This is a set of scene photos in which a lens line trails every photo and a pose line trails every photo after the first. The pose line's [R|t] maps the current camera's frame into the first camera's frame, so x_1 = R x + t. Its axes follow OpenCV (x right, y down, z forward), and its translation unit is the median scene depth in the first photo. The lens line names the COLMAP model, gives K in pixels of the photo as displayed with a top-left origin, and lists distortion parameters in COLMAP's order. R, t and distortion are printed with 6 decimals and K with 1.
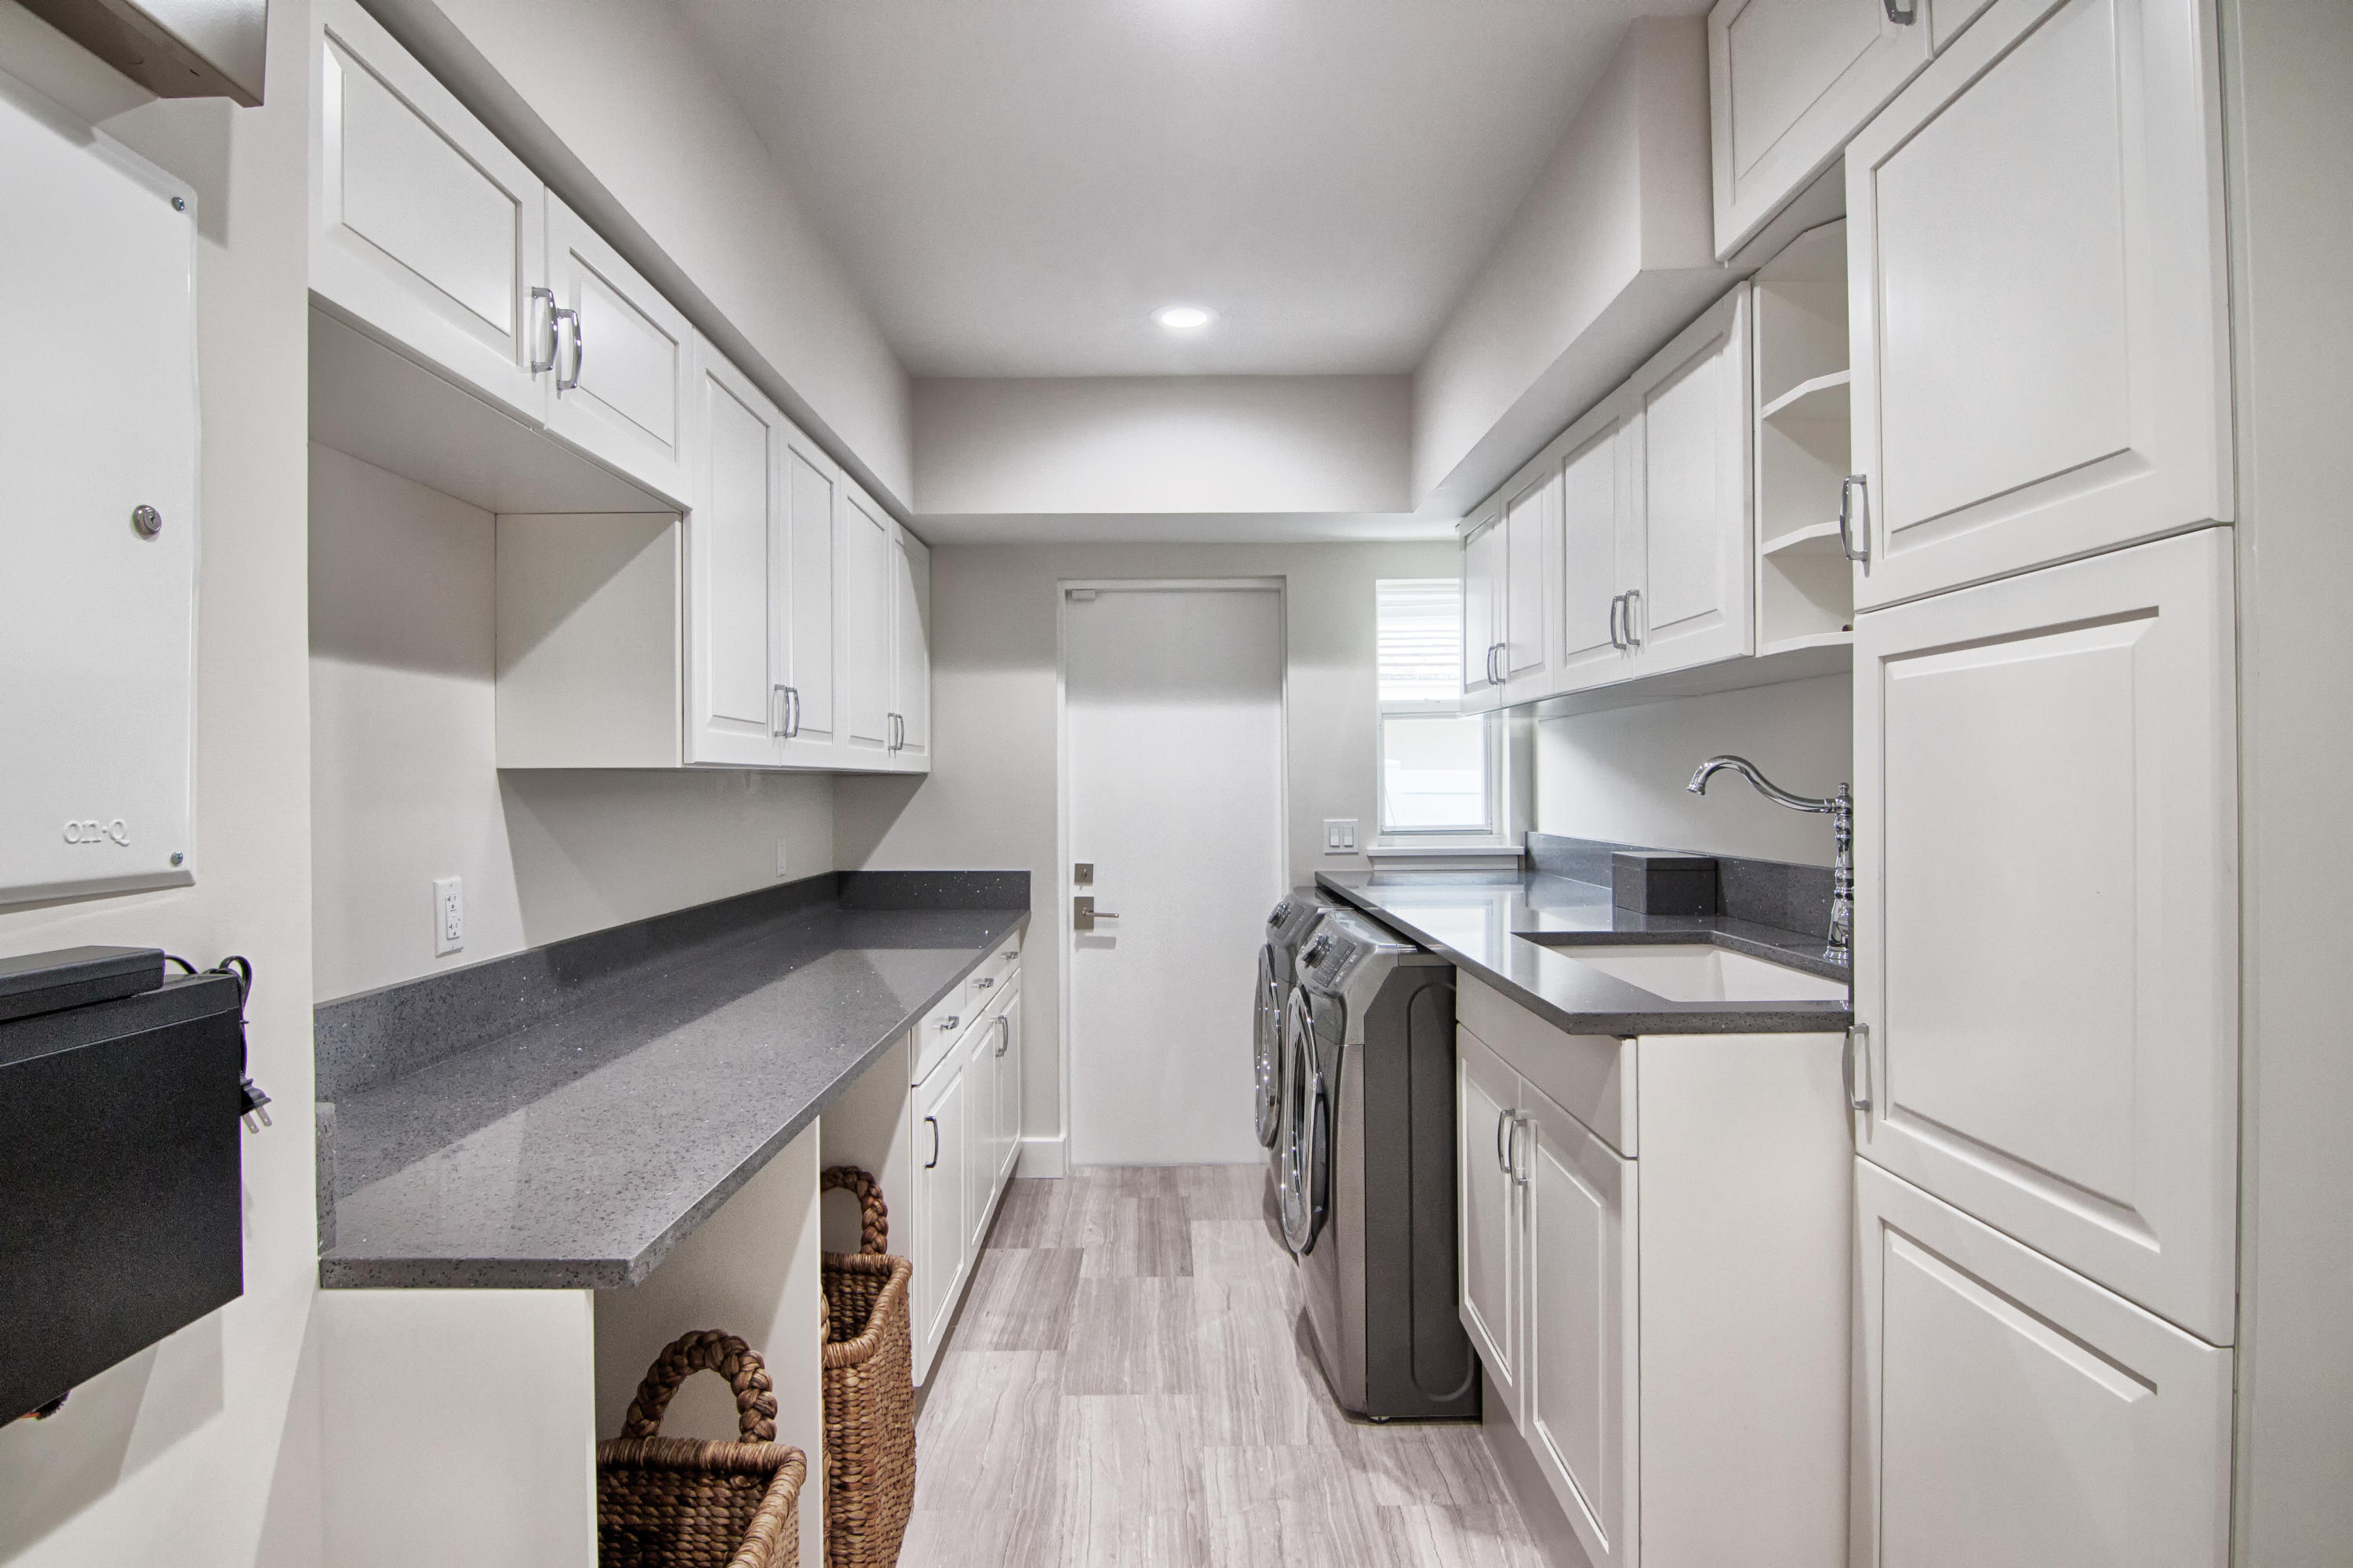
lens RADIAL K [[1202.1, 0, 1177.6], [0, 1202.1, 779.6], [0, 0, 1]] dist [-0.009543, -0.009247]
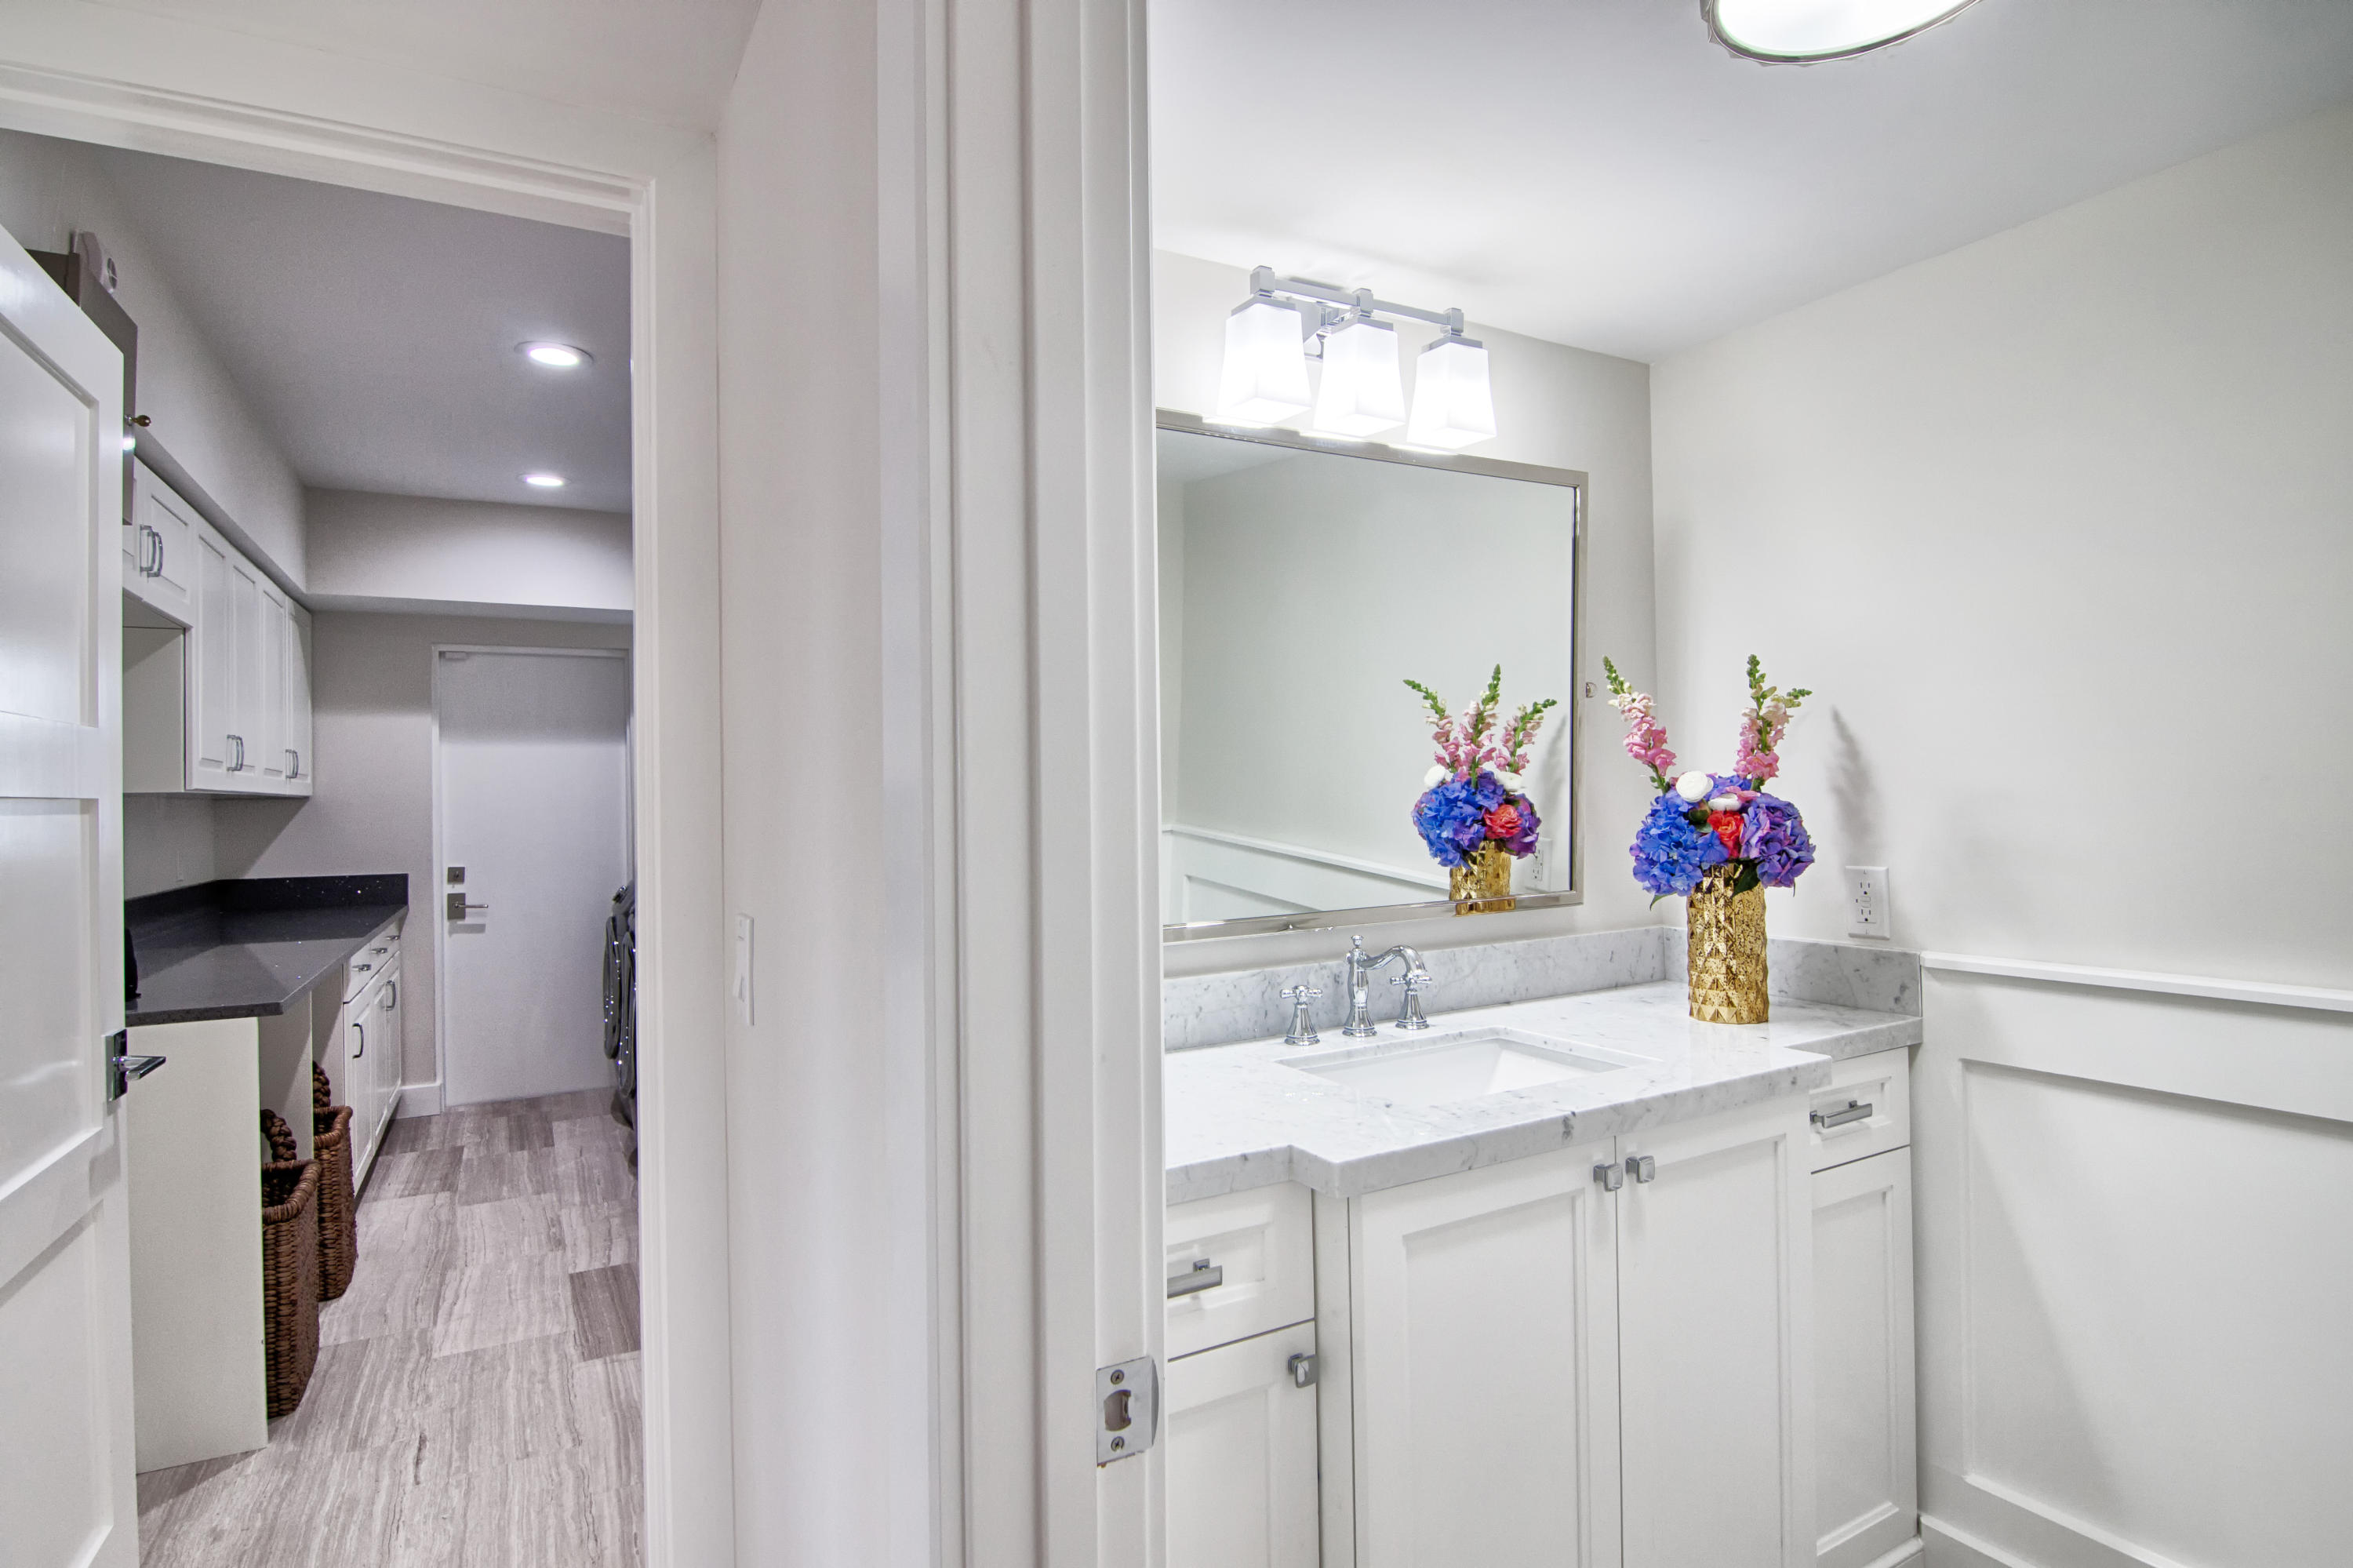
lens RADIAL K [[1202.1, 0, 1177.6], [0, 1202.1, 779.6], [0, 0, 1]] dist [-0.009543, -0.009247]
pose [[0.881606, -0.003740, 0.471972, -0.003098], [0.012133, 0.999818, -0.014740, 0.007120], [-0.471831, 0.018721, 0.881490, -0.587498]]
